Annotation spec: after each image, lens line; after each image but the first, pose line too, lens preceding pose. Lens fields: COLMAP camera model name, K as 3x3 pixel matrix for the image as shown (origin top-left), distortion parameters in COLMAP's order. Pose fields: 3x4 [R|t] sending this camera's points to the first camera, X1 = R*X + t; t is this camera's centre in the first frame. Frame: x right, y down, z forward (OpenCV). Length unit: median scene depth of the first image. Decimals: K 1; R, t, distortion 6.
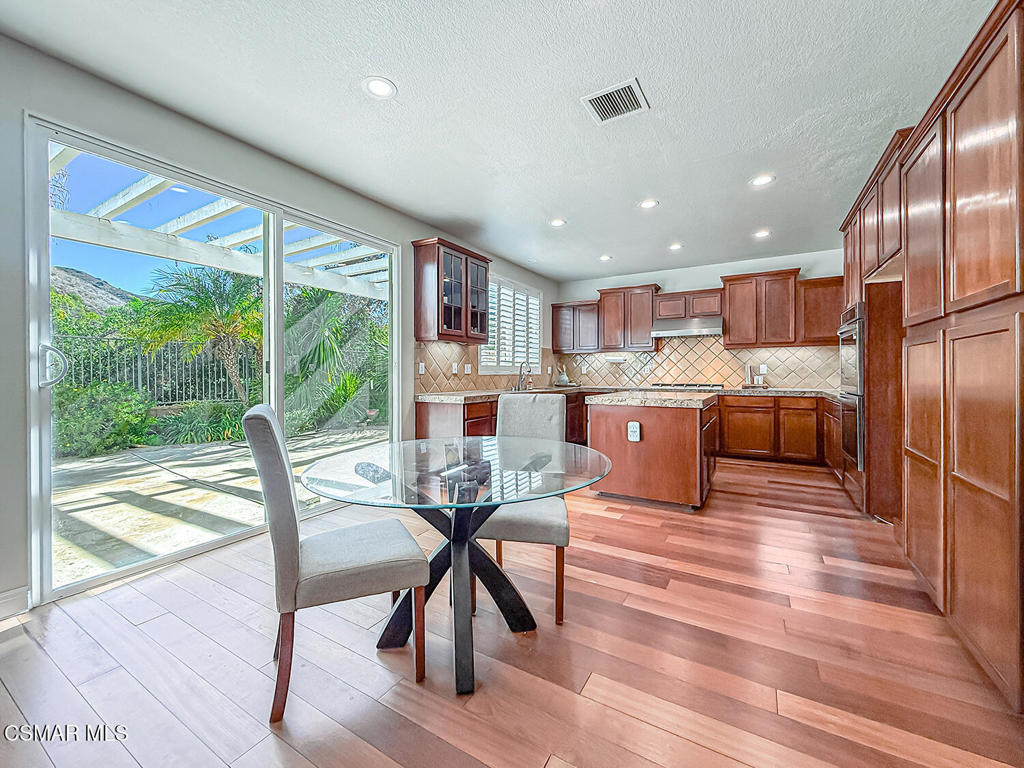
lens RADIAL K [[416.4, 0, 509.4], [0, 416.4, 375.2], [0, 0, 1]] dist [-0.001626, 0.000523]
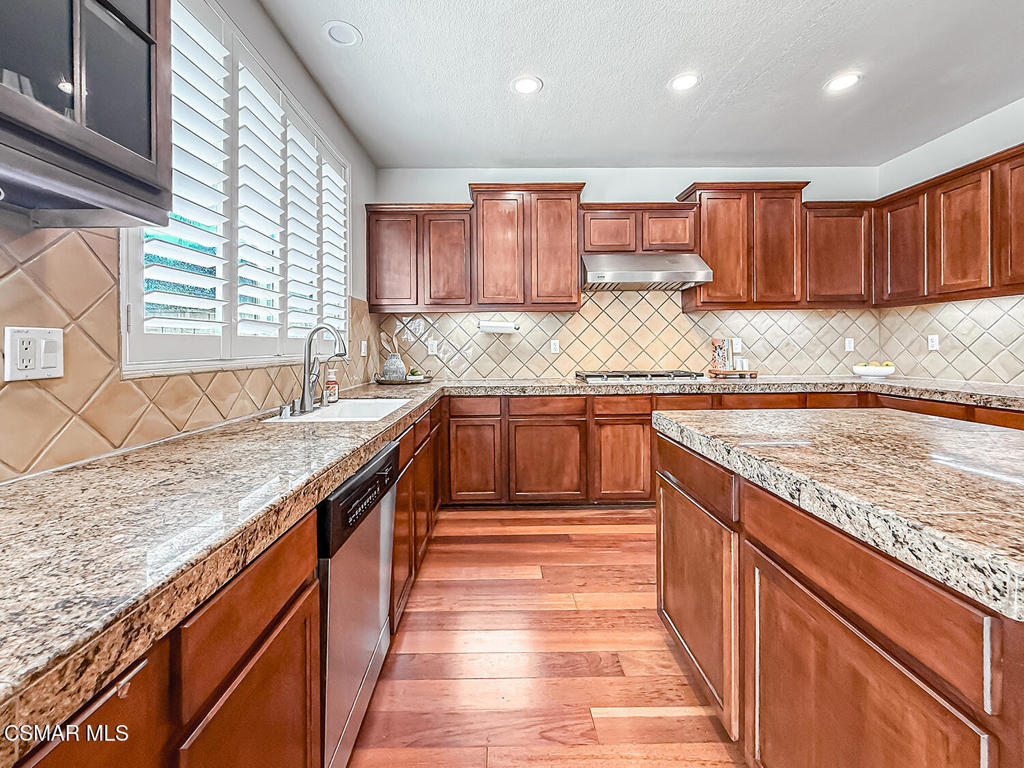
lens RADIAL K [[416.4, 0, 494.0], [0, 416.4, 346.8], [0, 0, 1]] dist [-0.001626, 0.000523]
pose [[0.855512, -0.003908, 0.517769, -0.018735], [0.008018, 0.999952, -0.005702, -0.011380], [-0.517721, 0.009030, 0.855502, 0.632890]]
